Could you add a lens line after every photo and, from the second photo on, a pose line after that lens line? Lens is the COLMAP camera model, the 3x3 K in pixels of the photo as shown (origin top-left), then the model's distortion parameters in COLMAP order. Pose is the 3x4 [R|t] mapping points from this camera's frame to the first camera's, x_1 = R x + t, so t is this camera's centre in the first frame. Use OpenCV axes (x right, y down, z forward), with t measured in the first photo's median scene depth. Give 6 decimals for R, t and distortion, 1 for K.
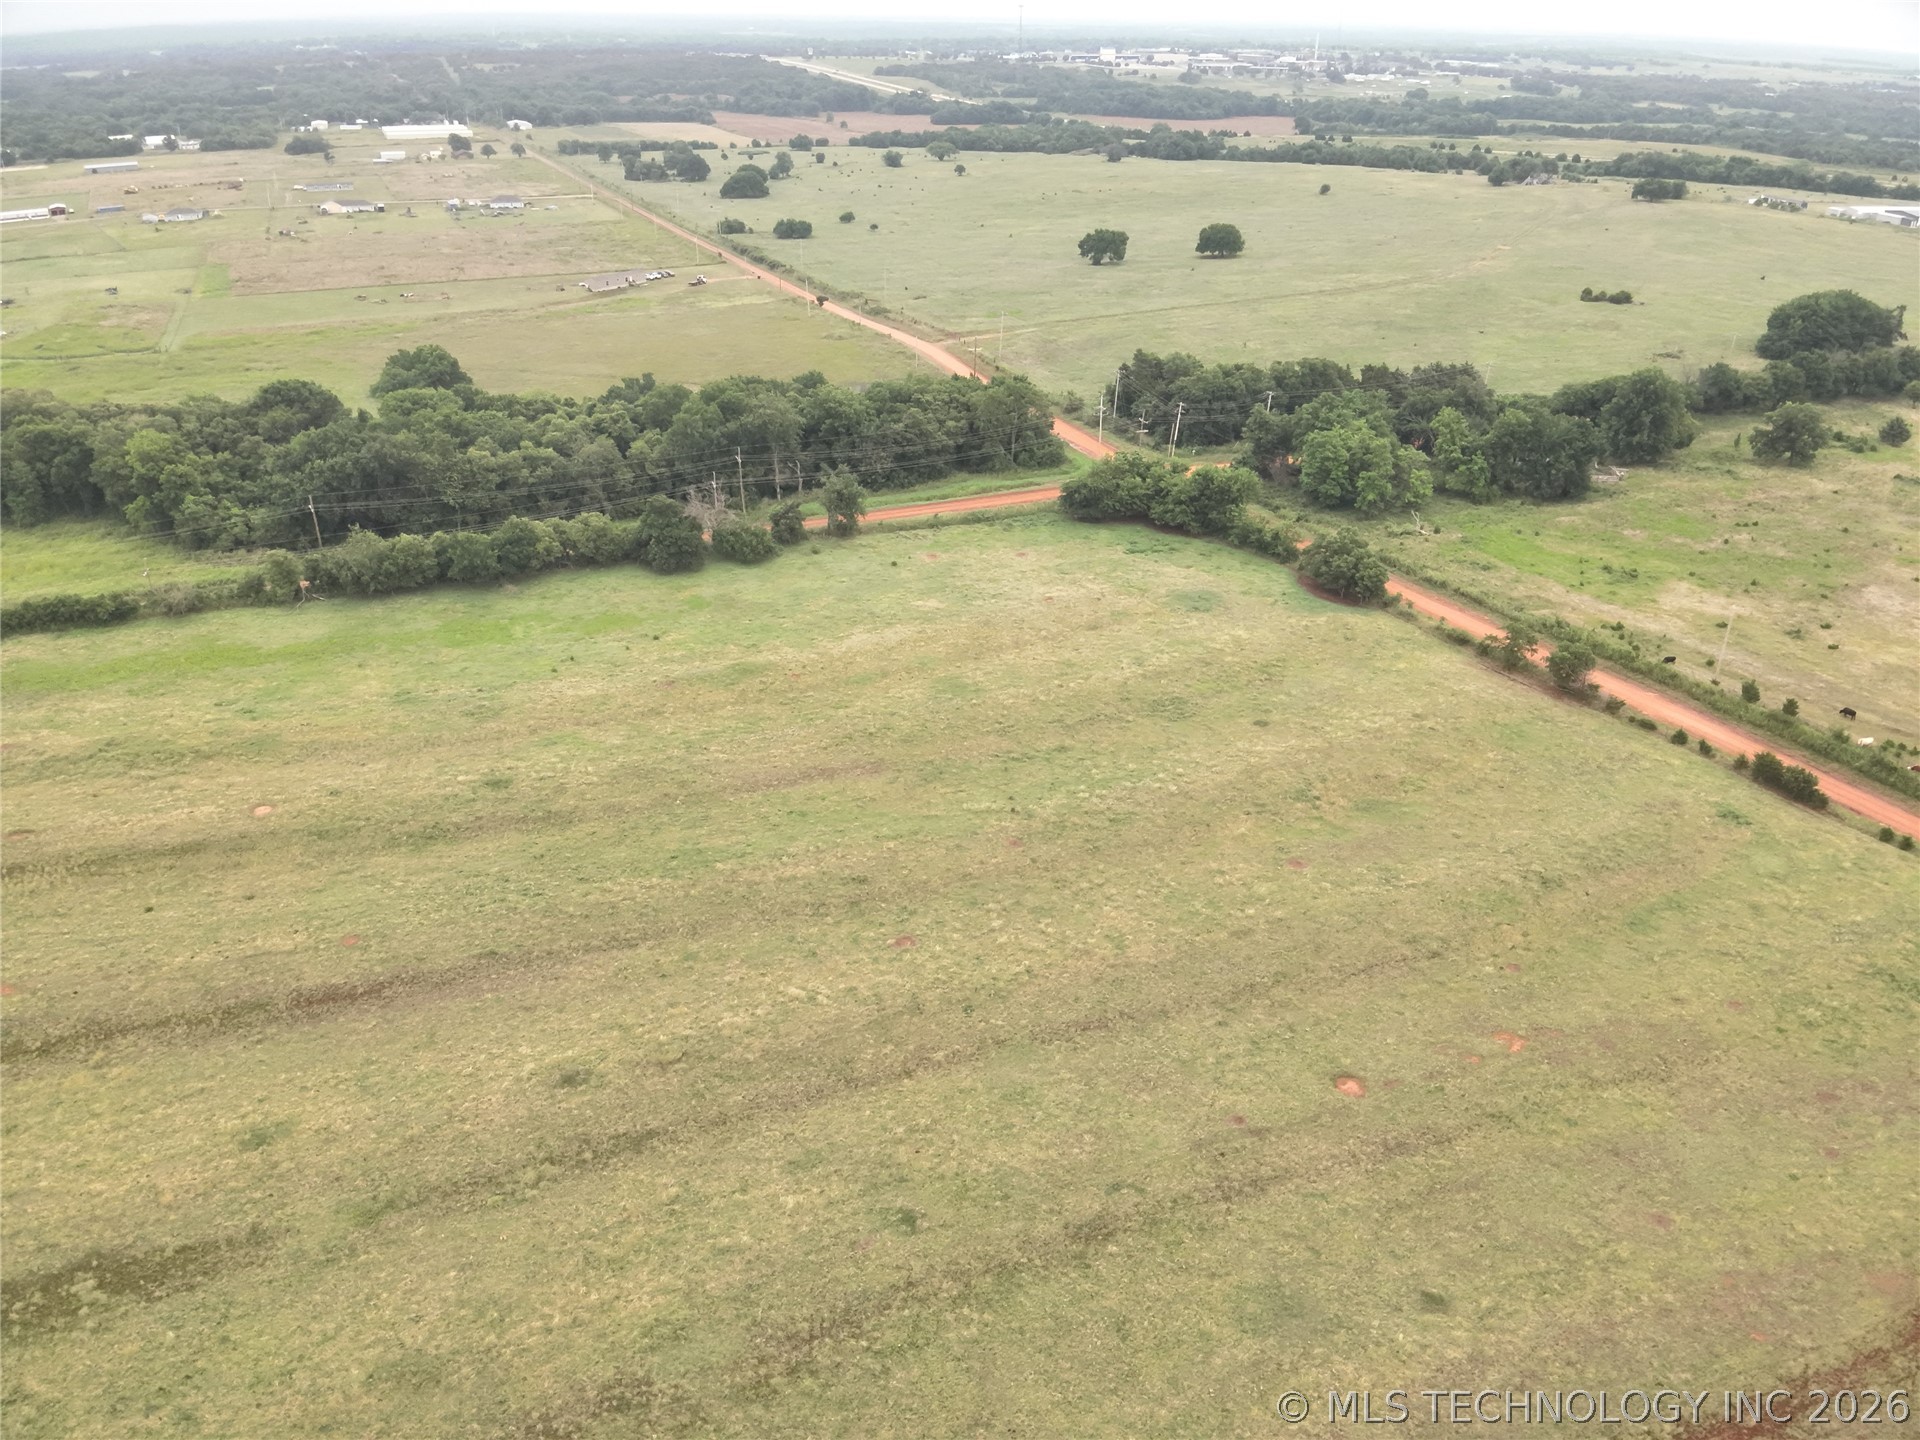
lens RADIAL K [[1401.3, 0, 957.5], [0, 1401.3, 734.4], [0, 0, 1]] dist [0.105122, -0.209426]
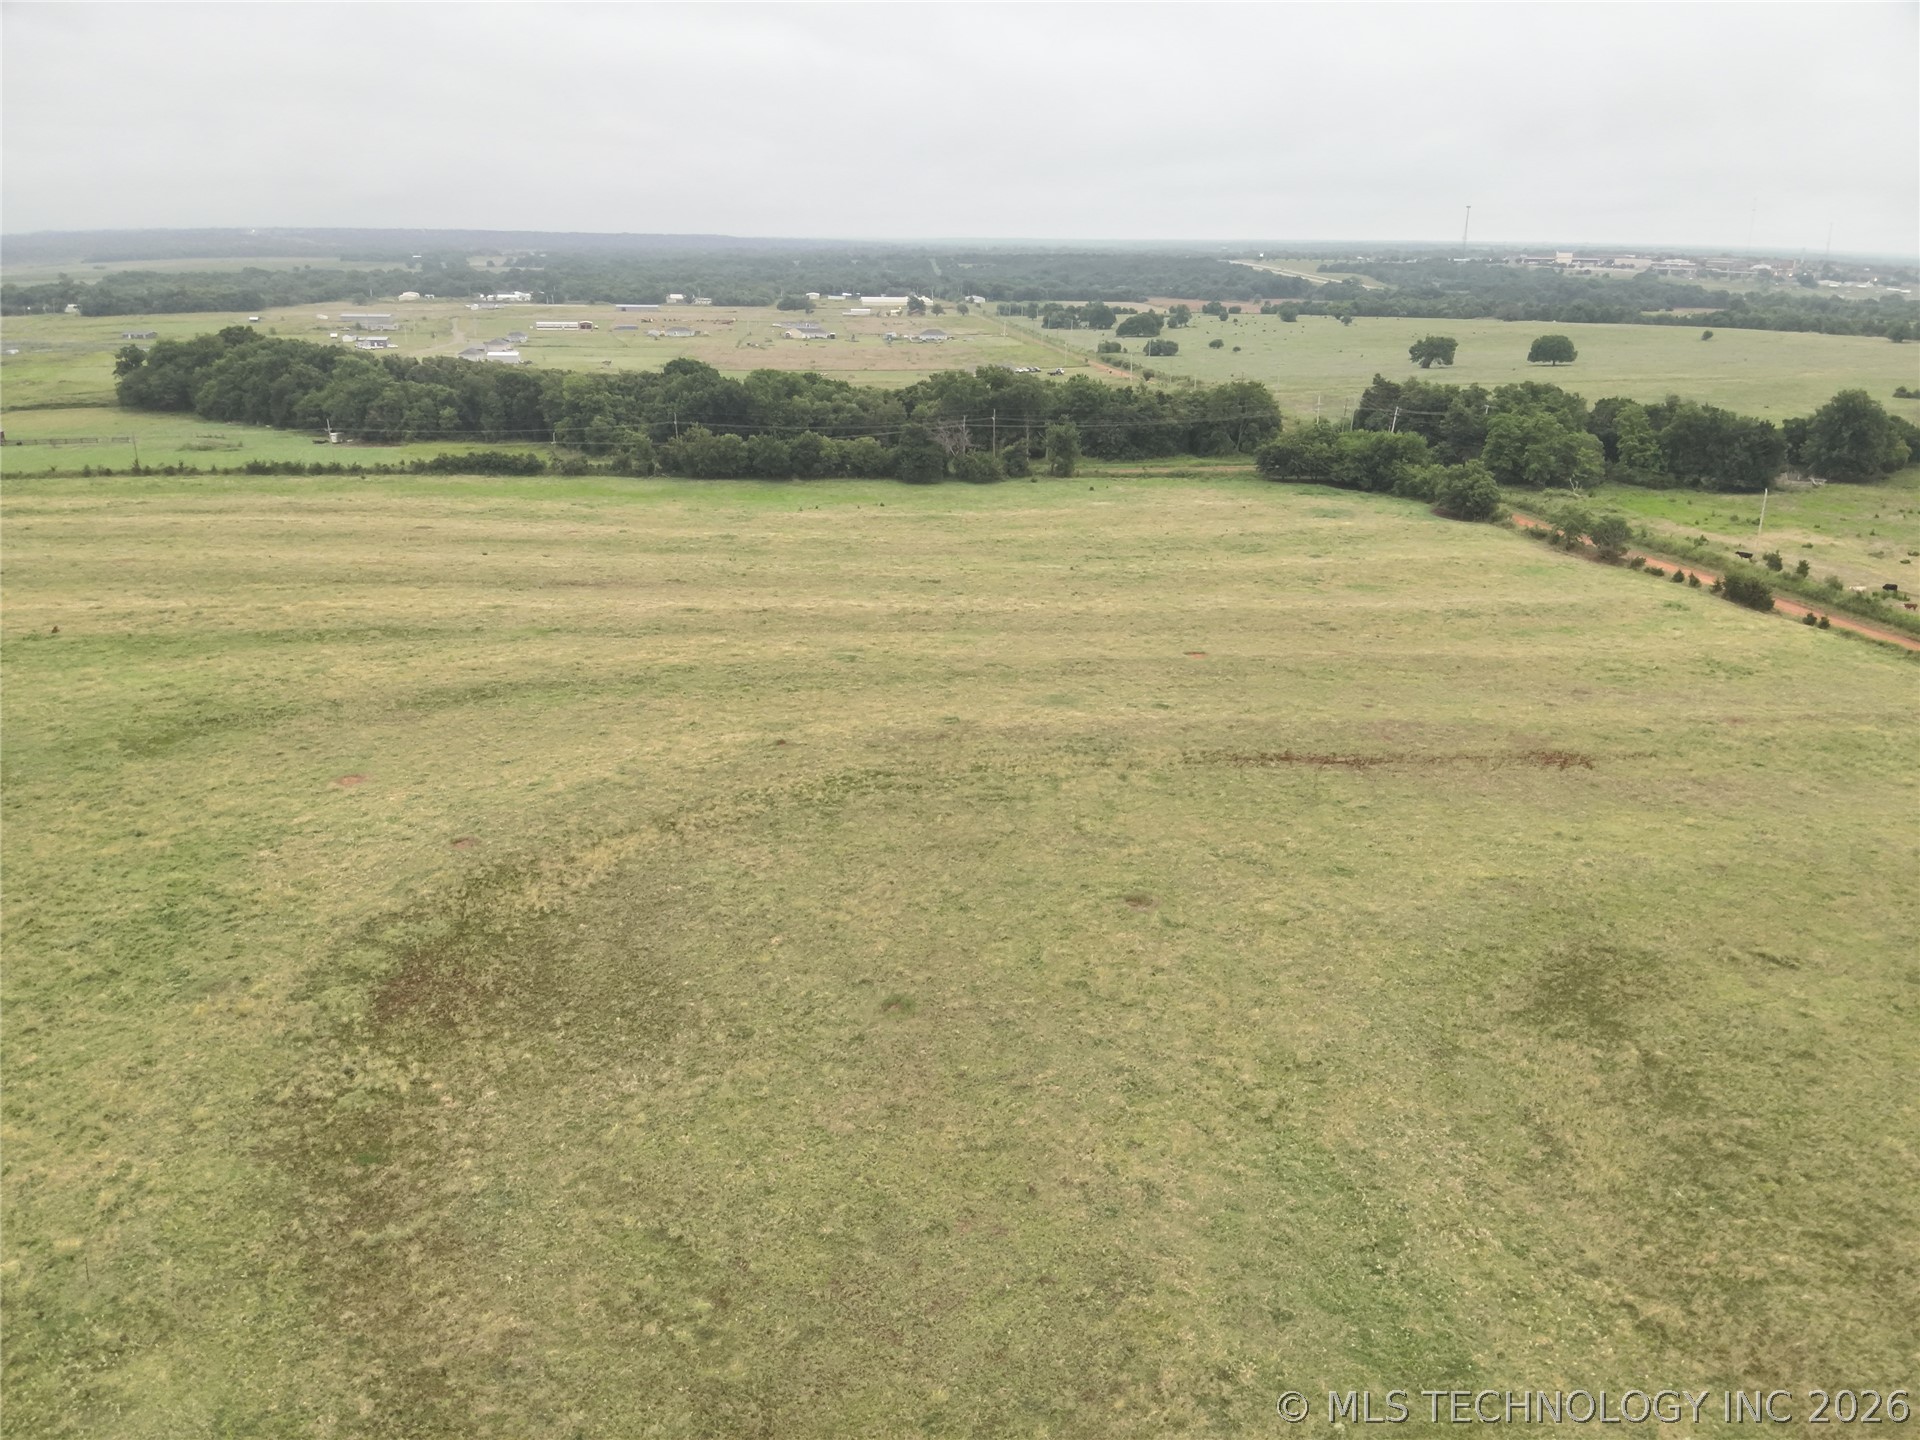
lens RADIAL K [[1400.4, 0, 963.2], [0, 1400.4, 724.9], [0, 0, 1]] dist [0.103675, -0.210575]
pose [[0.952784, 0.093811, -0.288794, 0.077255], [-0.133646, 0.983562, -0.121424, 0.085896], [0.272656, 0.154287, 0.949660, -0.057106]]
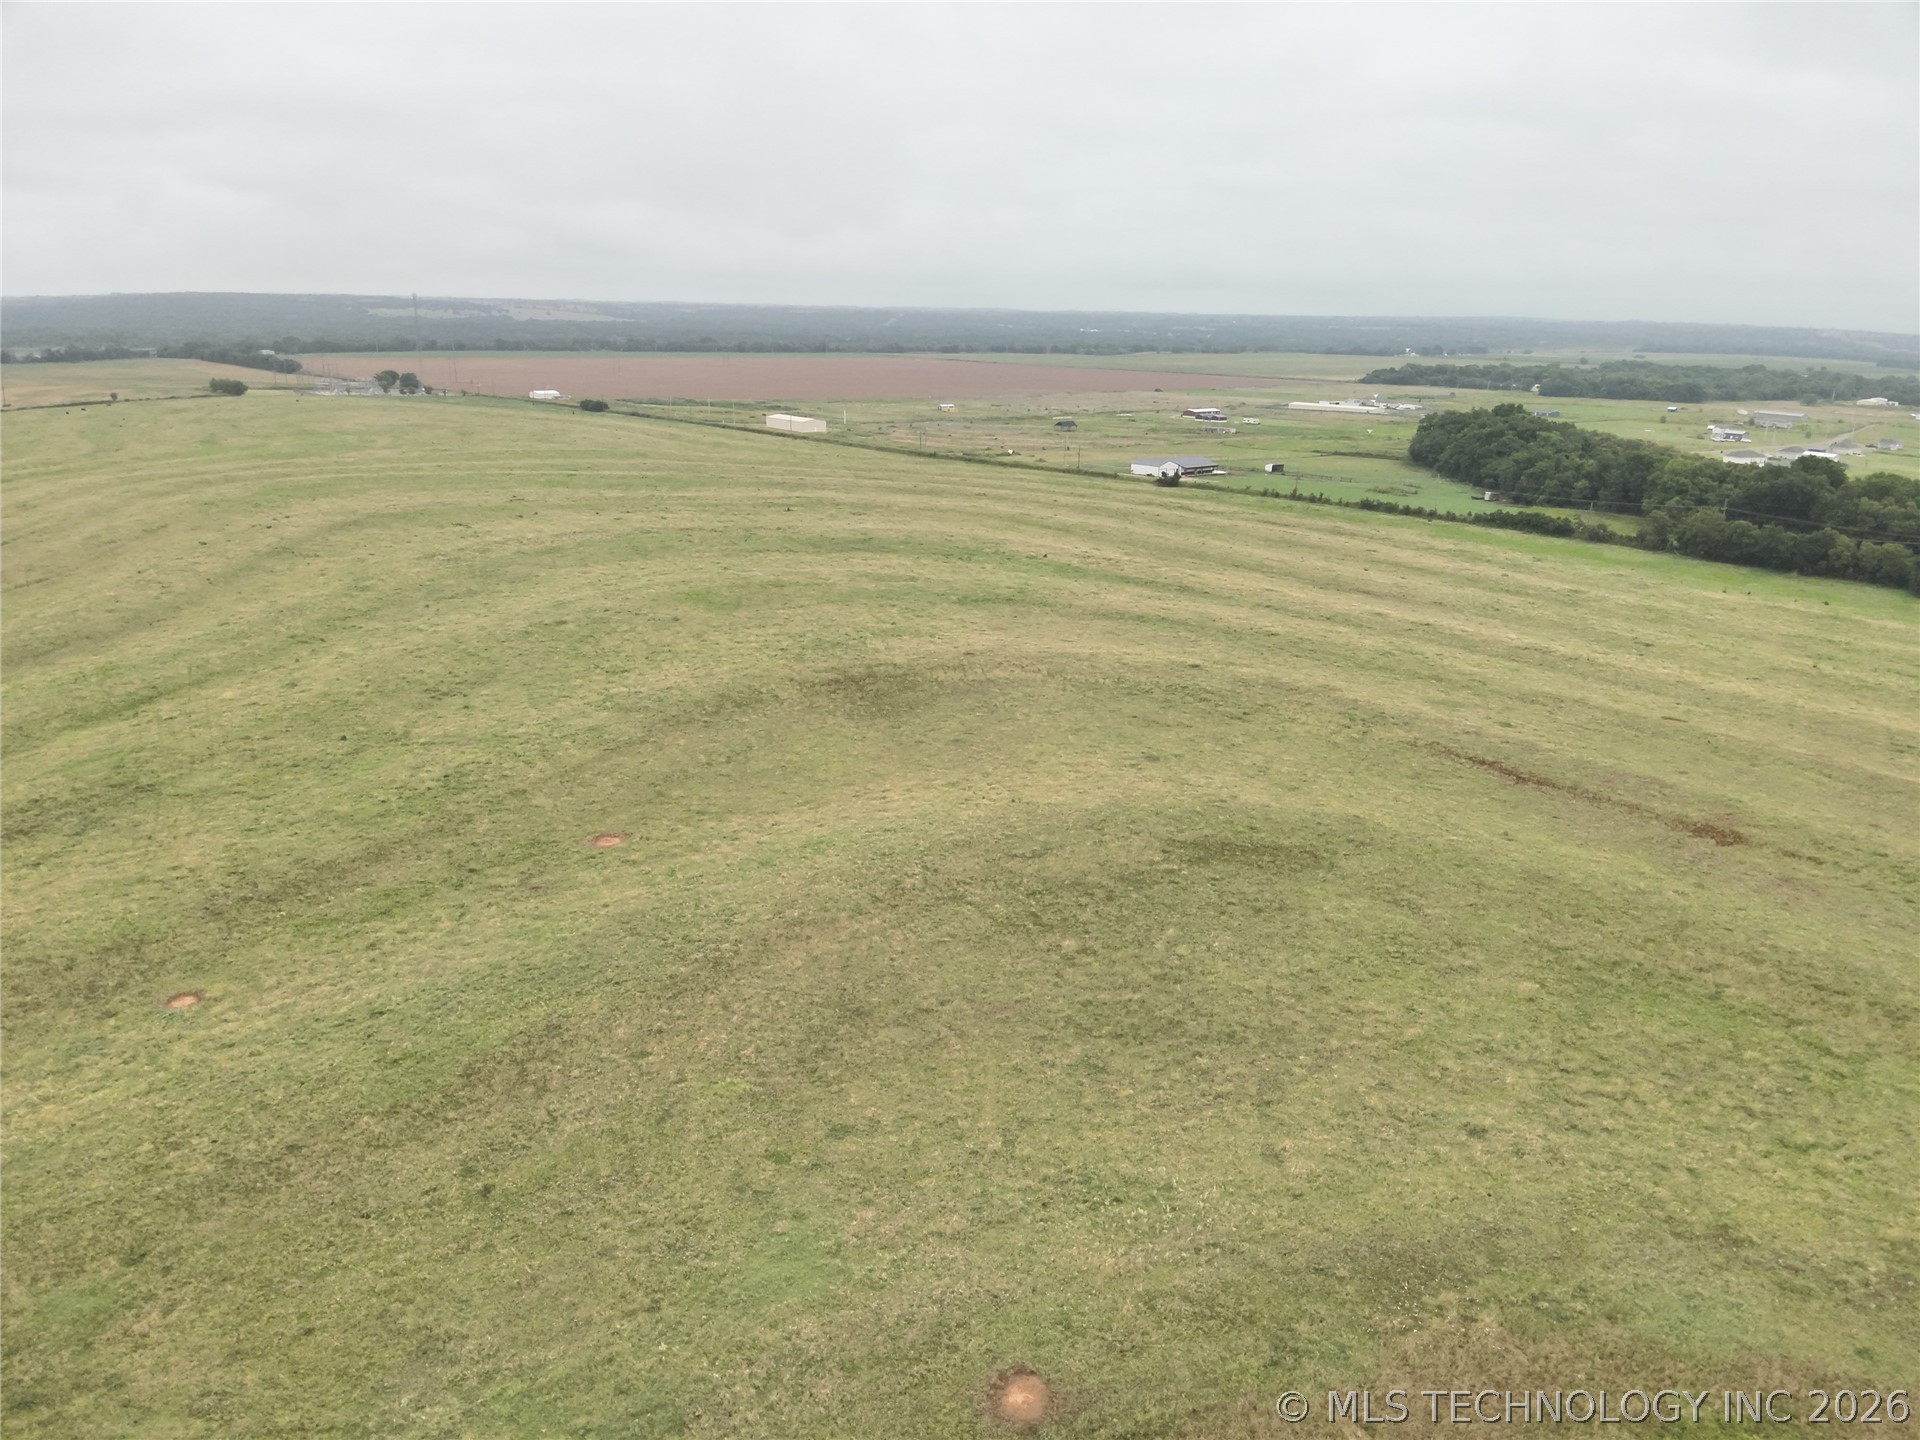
lens RADIAL K [[1385.6, 0, 958.2], [0, 1385.6, 724.7], [0, 0, 1]] dist [0.112622, -0.220388]
pose [[0.257474, 0.261298, -0.930285, 0.236024], [-0.448351, 0.885141, 0.124528, 0.067234], [0.855972, 0.385032, 0.345054, -0.017396]]
